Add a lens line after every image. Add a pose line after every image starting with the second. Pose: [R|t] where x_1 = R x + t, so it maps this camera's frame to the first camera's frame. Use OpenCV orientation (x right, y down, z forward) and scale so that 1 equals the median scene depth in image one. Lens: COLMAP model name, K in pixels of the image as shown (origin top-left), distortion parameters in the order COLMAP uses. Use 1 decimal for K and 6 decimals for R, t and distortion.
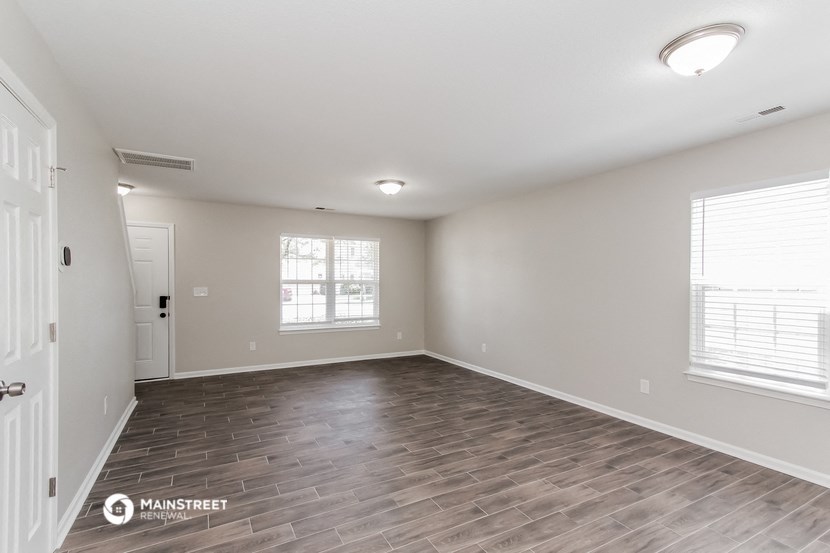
lens RADIAL K [[393.7, 0, 414.9], [0, 393.7, 286.2], [0, 0, 1]] dist [0.012333, 0.000440]
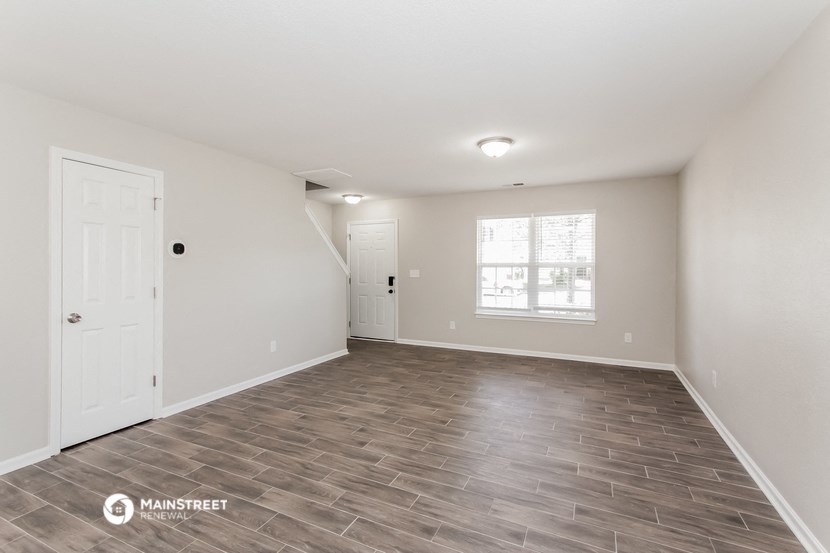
lens RADIAL K [[380.6, 0, 414.6], [0, 380.6, 264.2], [0, 0, 1]] dist [0.009145, 0.000368]
pose [[0.581173, -0.005827, -0.813759, 0.414545], [-0.007977, 0.999886, -0.012857, 0.001026], [0.813741, 0.013963, 0.581060, 0.347773]]
